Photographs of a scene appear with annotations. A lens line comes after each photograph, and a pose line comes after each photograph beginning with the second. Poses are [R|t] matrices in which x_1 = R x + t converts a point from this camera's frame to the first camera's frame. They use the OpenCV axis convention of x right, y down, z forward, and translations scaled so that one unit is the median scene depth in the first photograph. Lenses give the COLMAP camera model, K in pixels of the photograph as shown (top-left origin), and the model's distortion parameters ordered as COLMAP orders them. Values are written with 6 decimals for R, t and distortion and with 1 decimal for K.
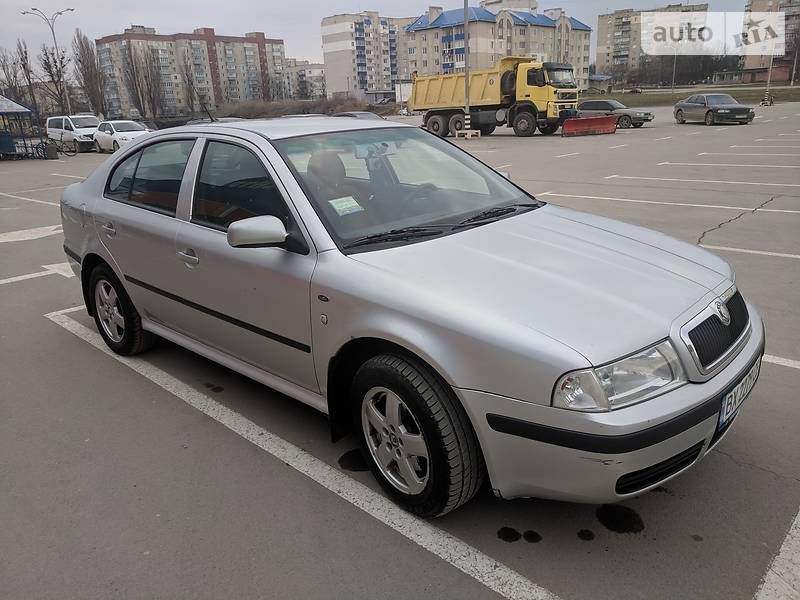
lens RADIAL K [[597.6, 0, 400.0], [0, 597.6, 300.0], [0, 0, 1]] dist [-0.008494, 0.023811]
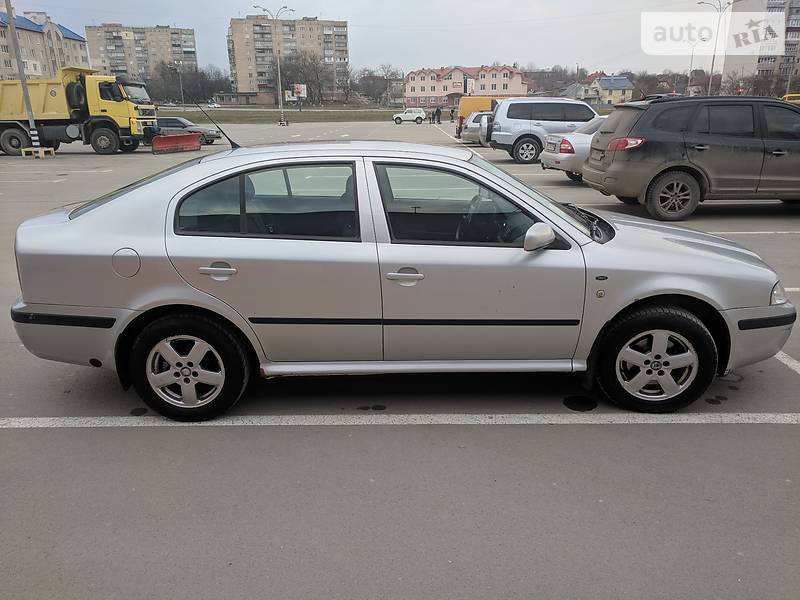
lens RADIAL K [[597.6, 0, 400.0], [0, 597.6, 300.0], [0, 0, 1]] dist [-0.008494, 0.023811]
pose [[0.731416, -0.173151, 0.659582, -0.111591], [0.189712, 0.980710, 0.047080, -0.008597], [-0.655011, 0.090696, 0.750156, 0.024593]]
